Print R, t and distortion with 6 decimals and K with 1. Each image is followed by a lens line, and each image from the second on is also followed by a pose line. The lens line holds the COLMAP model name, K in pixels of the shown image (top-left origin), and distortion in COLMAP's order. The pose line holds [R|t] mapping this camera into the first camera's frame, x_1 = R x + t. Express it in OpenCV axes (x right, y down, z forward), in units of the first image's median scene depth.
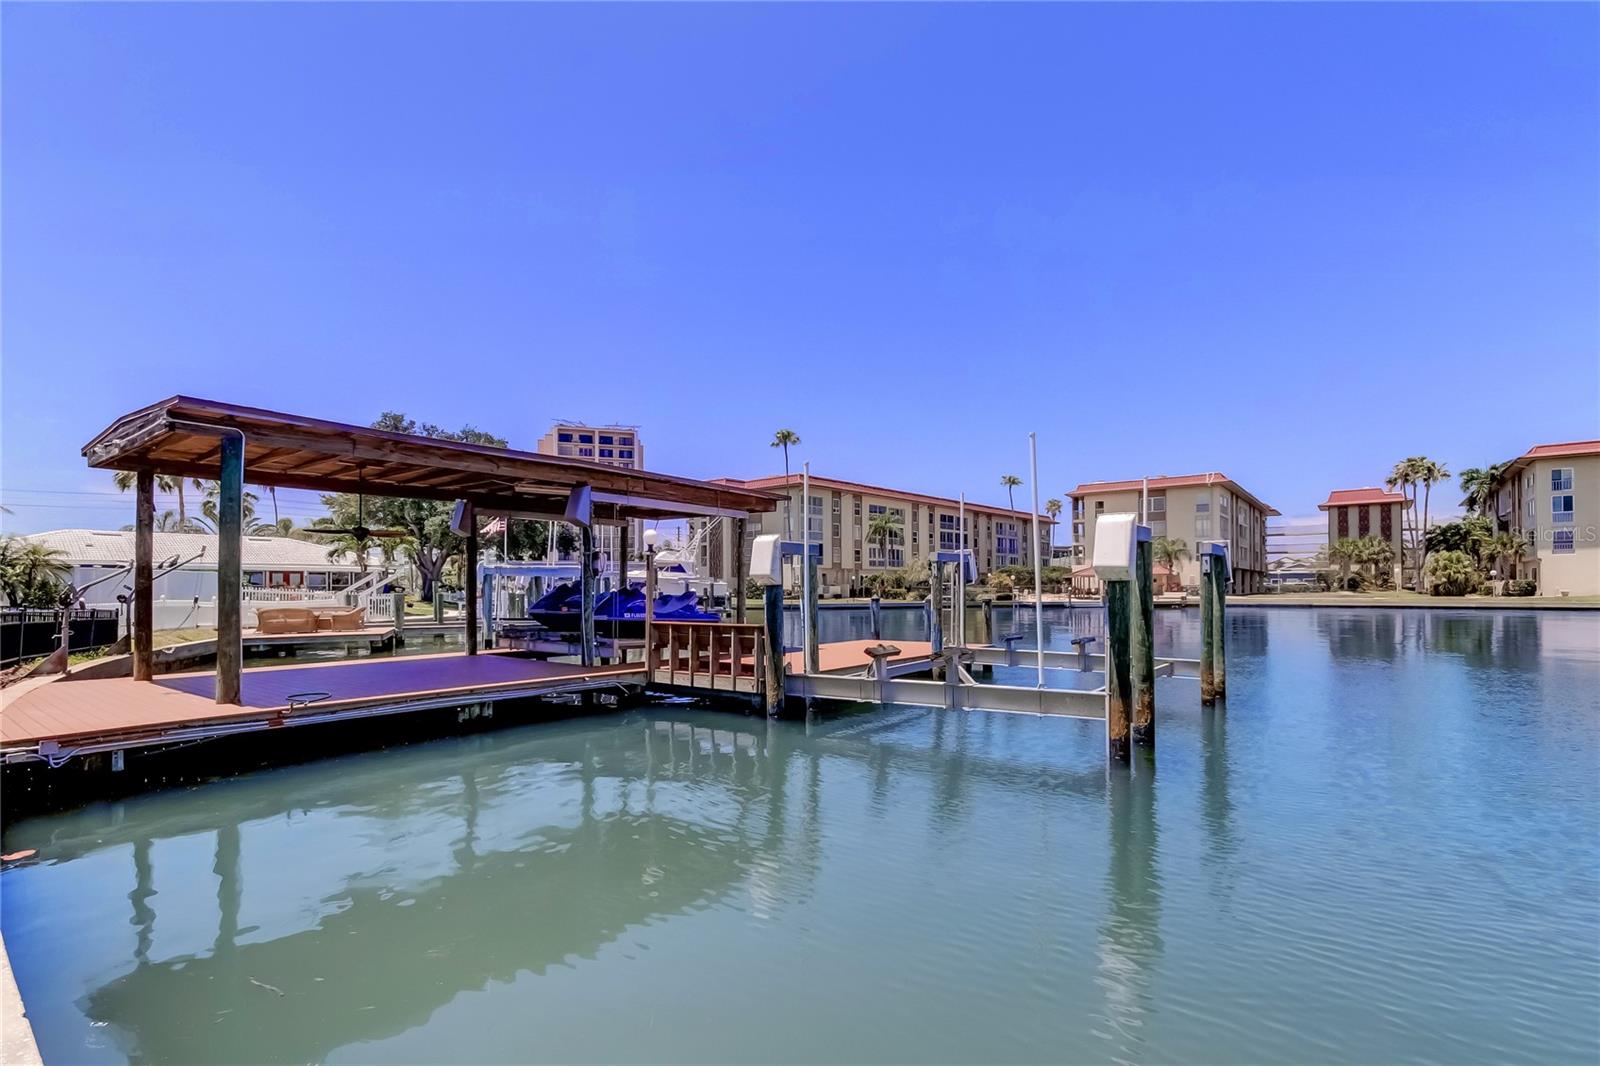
lens RADIAL K [[745.4, 0, 834.3], [0, 745.4, 581.1], [0, 0, 1]] dist [0.018193, -0.002279]
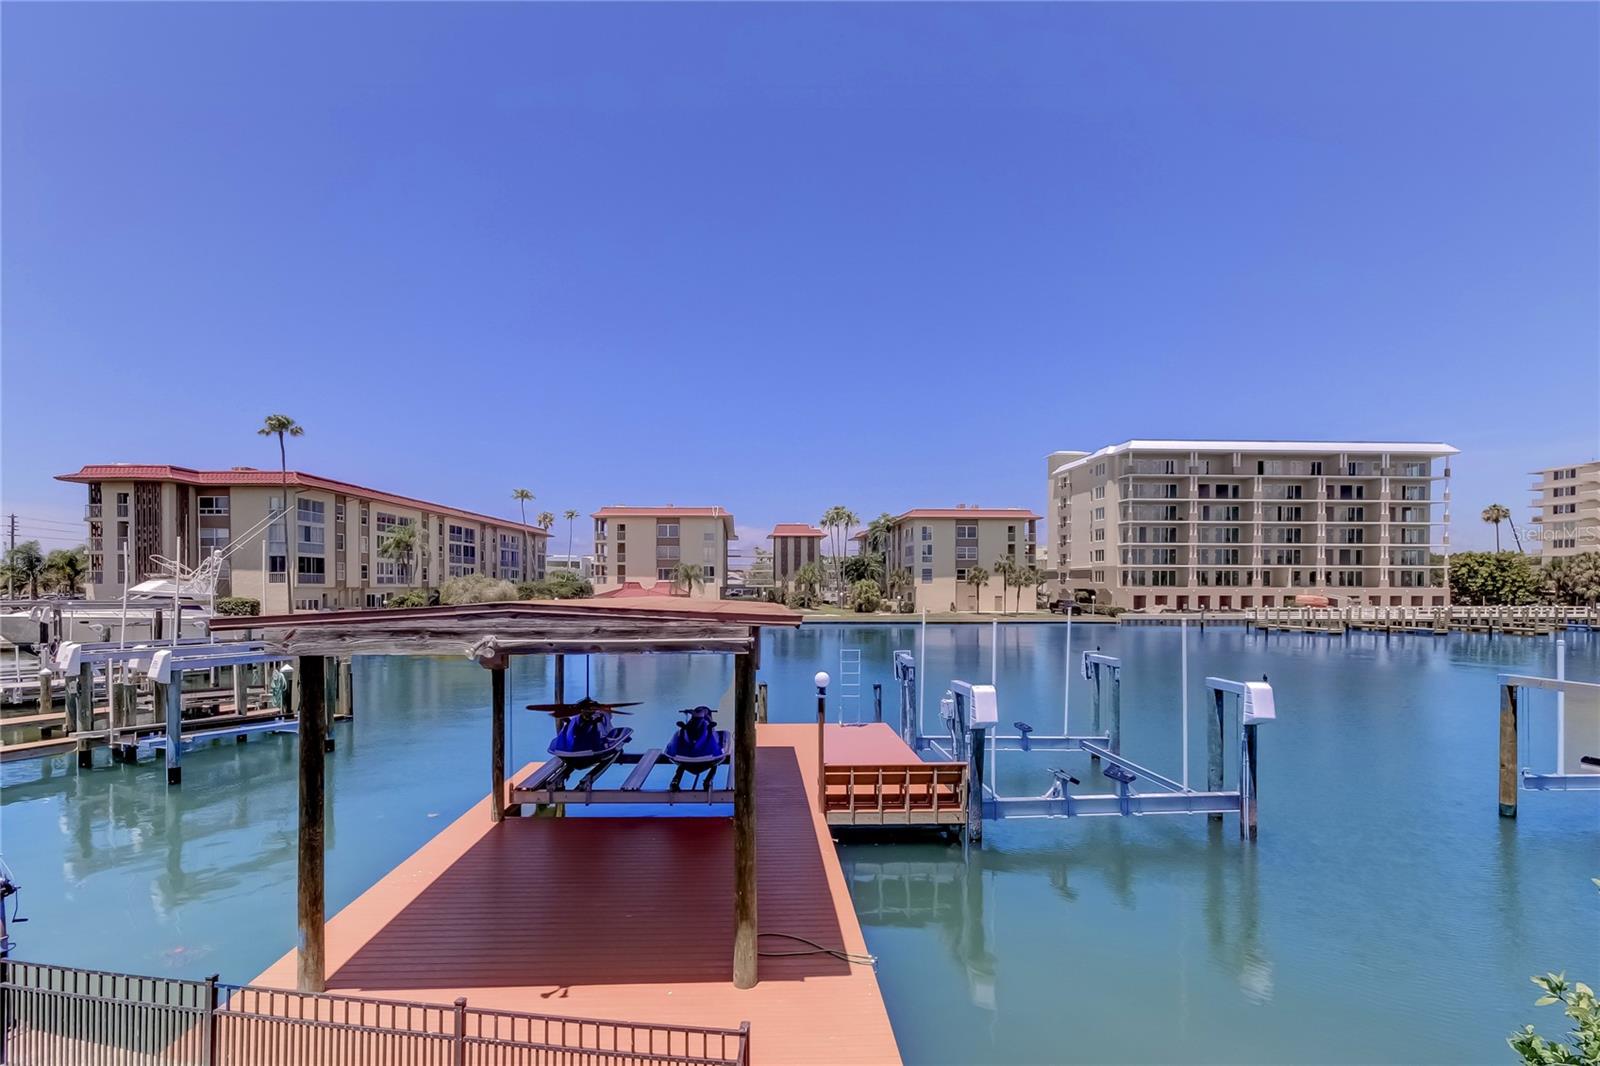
lens RADIAL K [[745.4, 0, 784.9], [0, 745.4, 602.4], [0, 0, 1]] dist [0.018193, -0.002279]
pose [[0.778330, -0.006928, 0.627817, -0.148936], [-0.010369, 0.999661, 0.023887, -0.027791], [-0.627769, -0.025101, 0.777995, 0.035147]]
